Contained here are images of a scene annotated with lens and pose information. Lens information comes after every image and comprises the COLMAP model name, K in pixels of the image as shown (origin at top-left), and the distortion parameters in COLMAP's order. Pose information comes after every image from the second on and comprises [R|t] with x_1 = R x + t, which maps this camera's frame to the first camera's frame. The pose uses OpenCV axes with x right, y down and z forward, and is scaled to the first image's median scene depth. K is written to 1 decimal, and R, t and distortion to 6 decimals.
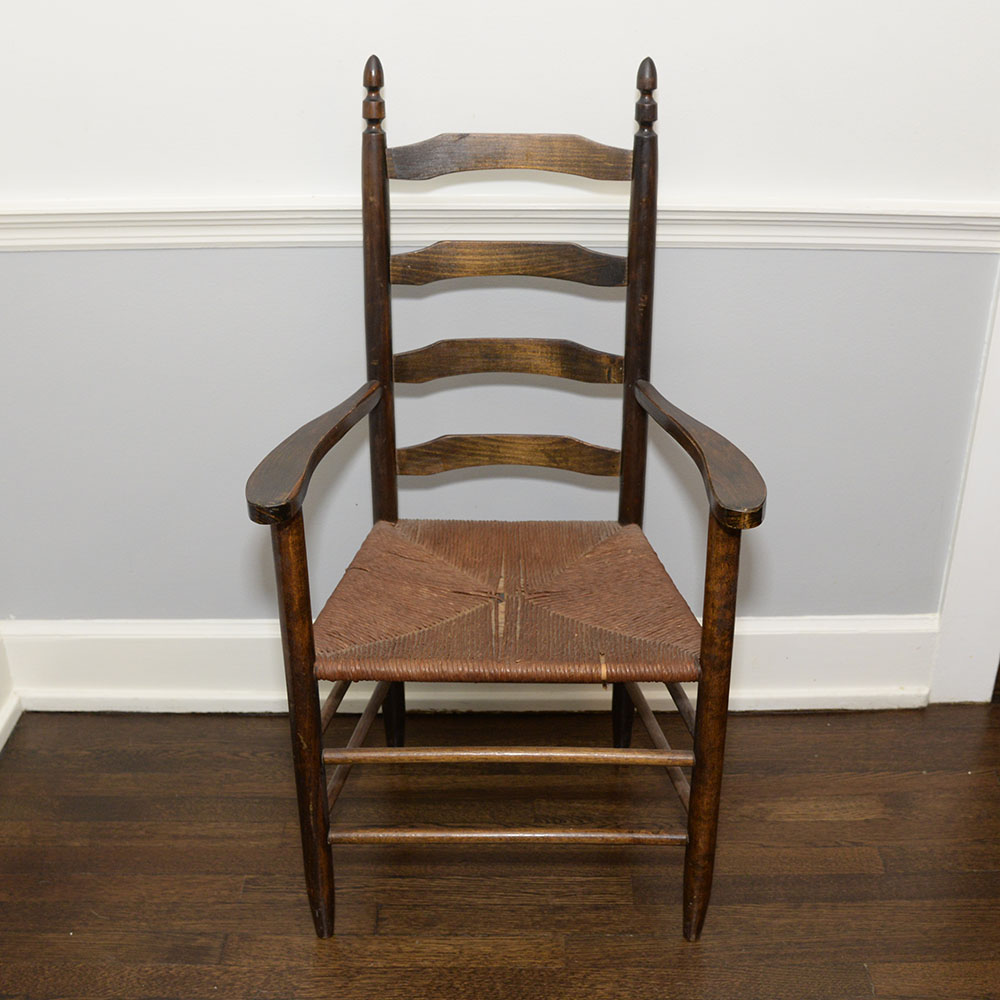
lens RADIAL K [[1407.9, 0, 500.0], [0, 1407.9, 500.0], [0, 0, 1]] dist [-0.118941, -0.006118]
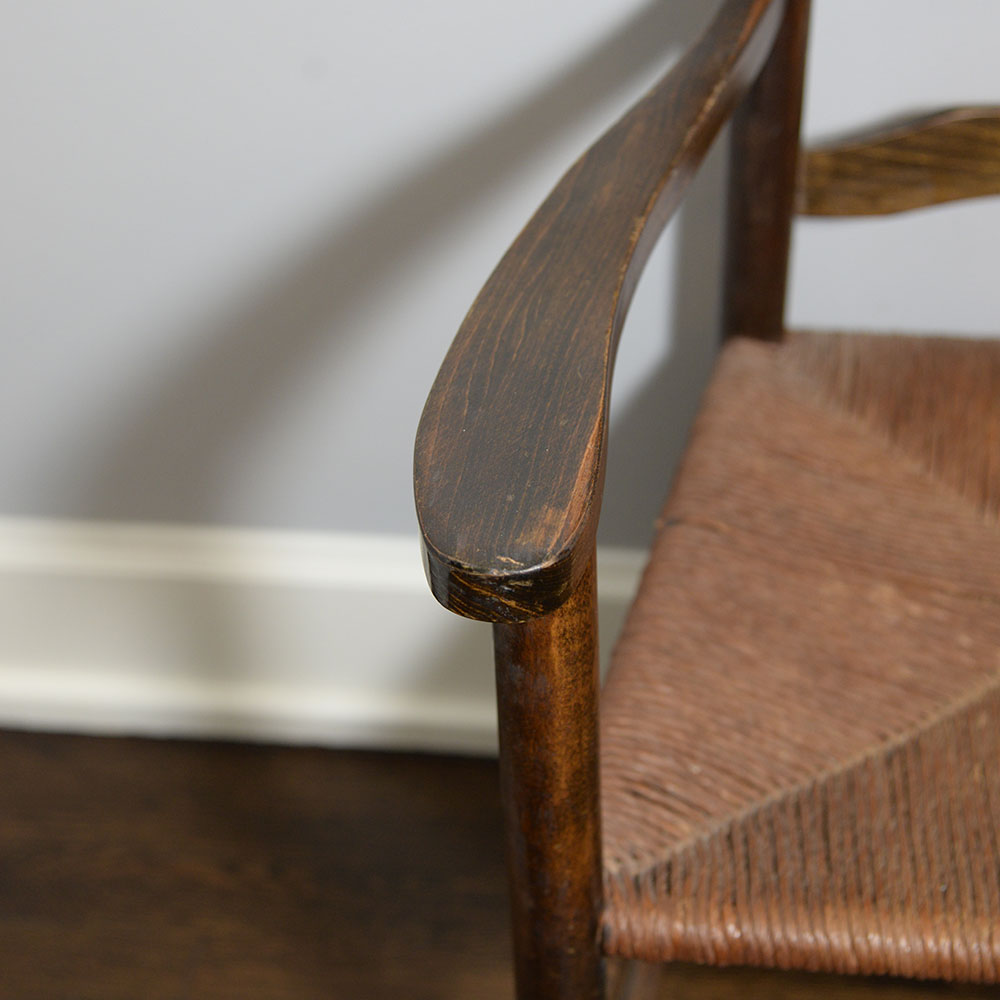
lens RADIAL K [[2313.7, 0, 472.6], [0, 2313.7, 481.4], [0, 0, 1]] dist [0.210201, 0.617620]
pose [[0.995510, 0.039149, -0.086182, -0.109996], [-0.012250, 0.956090, 0.292816, -0.135385], [0.093861, -0.290446, 0.952277, 0.457370]]
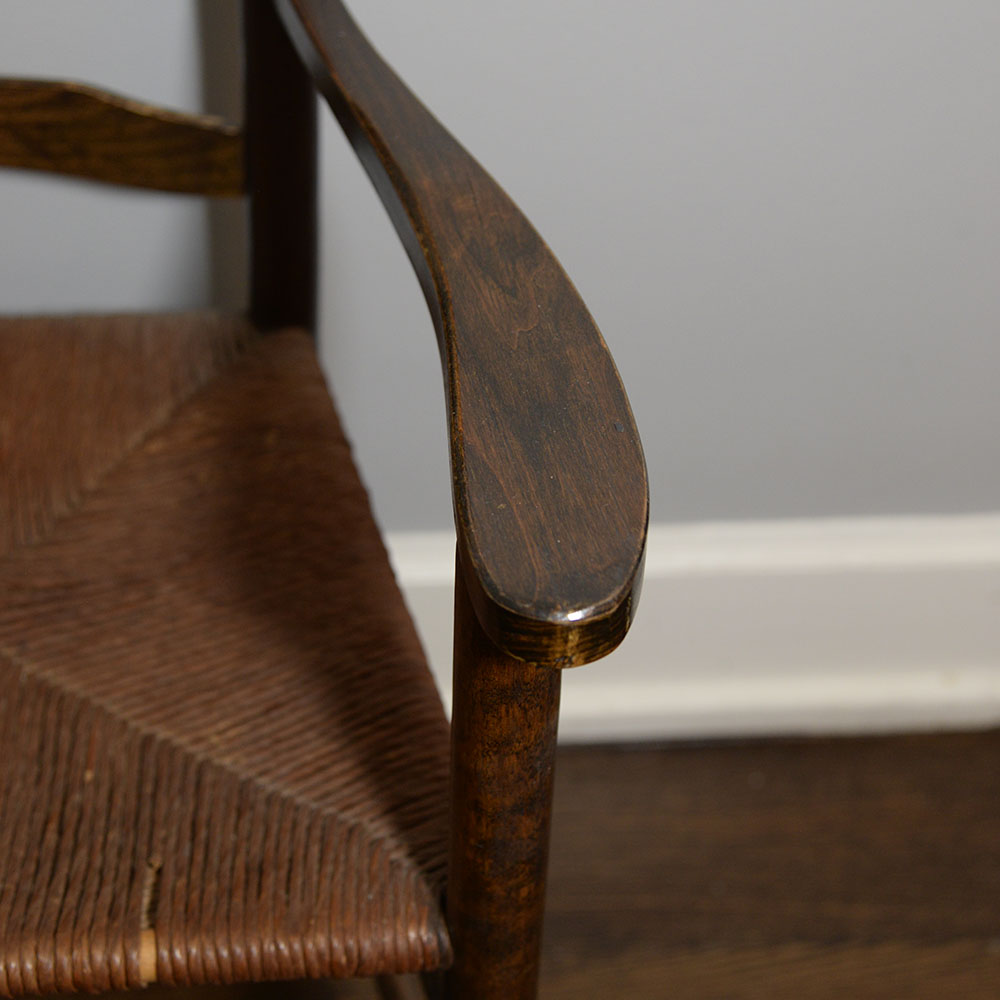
lens RADIAL K [[2313.7, 0, 472.6], [0, 2313.7, 481.4], [0, 0, 1]] dist [0.210201, 0.617620]
pose [[0.996288, -0.034696, 0.078779, 0.101869], [0.007172, 0.945451, 0.325687, -0.146869], [-0.085781, -0.323913, 0.942190, 0.484974]]
